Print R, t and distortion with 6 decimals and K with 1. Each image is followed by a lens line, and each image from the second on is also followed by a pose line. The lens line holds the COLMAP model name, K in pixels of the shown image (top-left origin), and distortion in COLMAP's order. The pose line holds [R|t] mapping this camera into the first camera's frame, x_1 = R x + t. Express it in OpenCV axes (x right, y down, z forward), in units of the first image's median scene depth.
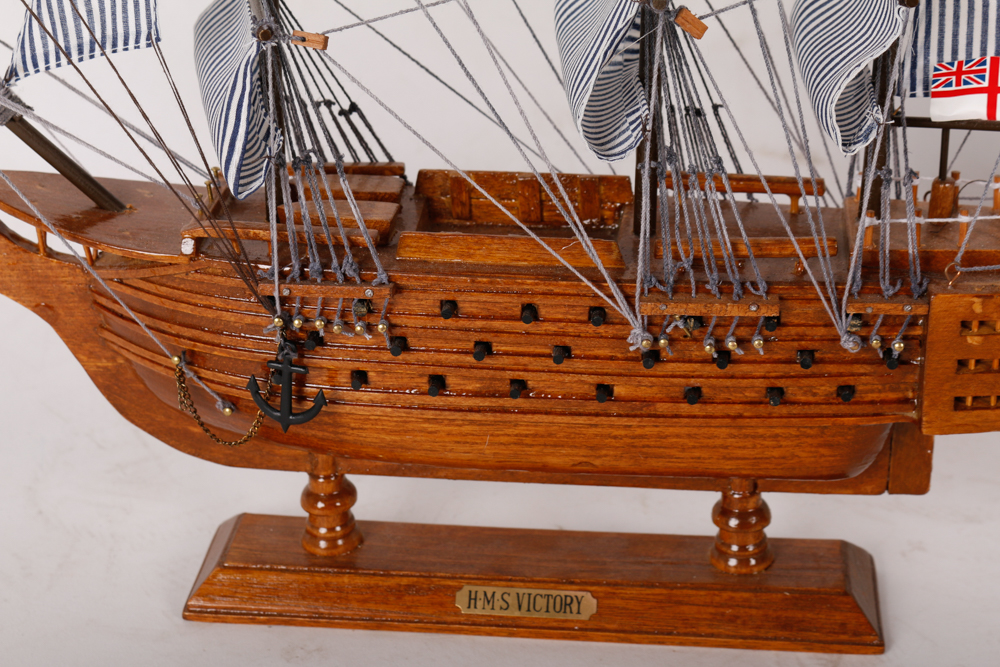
lens RADIAL K [[1993.4, 0, 502.8], [0, 1993.4, 341.5], [0, 0, 1]] dist [0.000669, 0.000000]
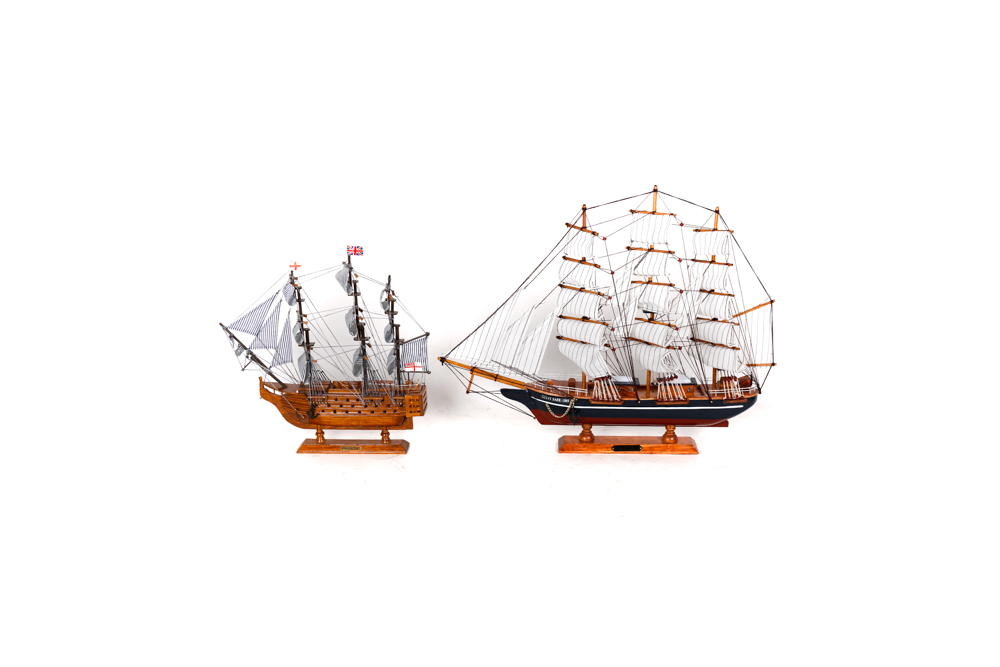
lens RADIAL K [[1099.6, 0, 516.1], [0, 1099.6, 440.5], [0, 0, 1]] dist [0.000941, 0.000000]
pose [[0.998533, -0.019248, 0.050609, 0.386392], [0.023067, 0.996841, -0.075997, 0.412916], [-0.048986, 0.077053, 0.995823, -2.704398]]
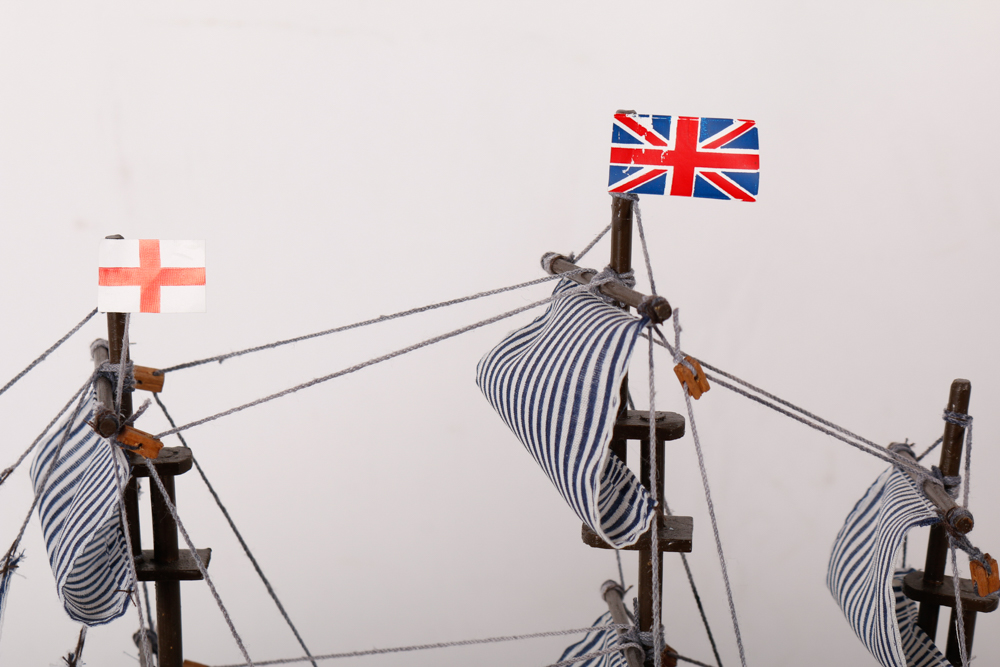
lens RADIAL K [[2409.4, 0, 500.0], [0, 2409.4, 334.4], [0, 0, 1]] dist [0.034673, 0.000000]
pose [[0.999779, 0.020989, -0.000878, -0.003794], [-0.020611, 0.971988, -0.234124, -0.207537], [-0.004061, 0.234091, 0.972206, -0.039674]]
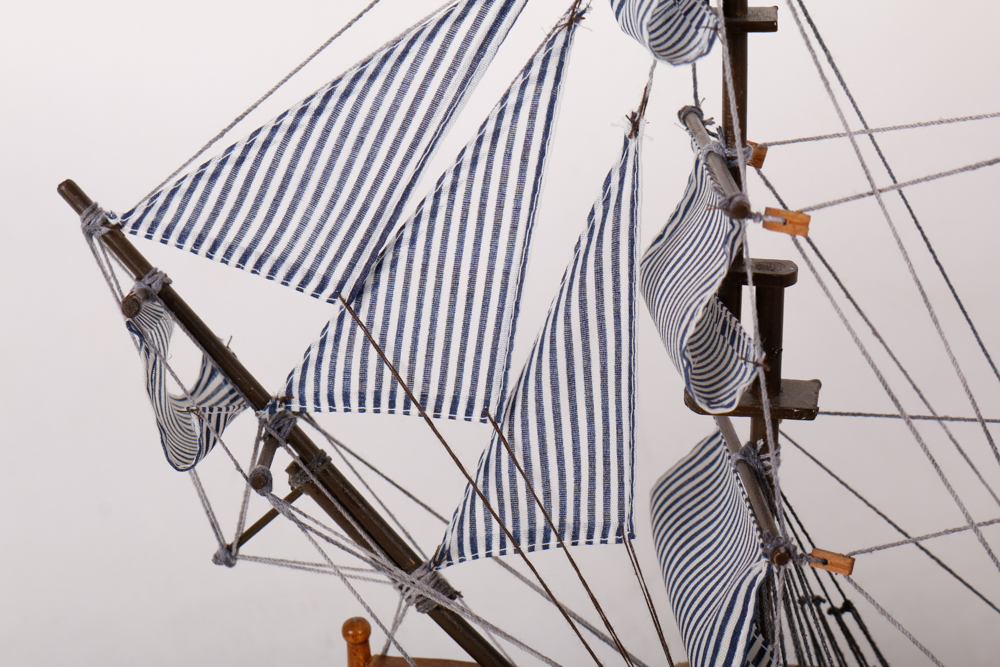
lens RADIAL K [[2409.4, 0, 497.2], [0, 2409.4, 335.5], [0, 0, 1]] dist [0.034673, 0.000000]
pose [[0.991841, 0.041569, -0.120511, -0.106914], [-0.054769, 0.992599, -0.108382, -0.117426], [0.115114, 0.114098, 0.986778, 0.006303]]
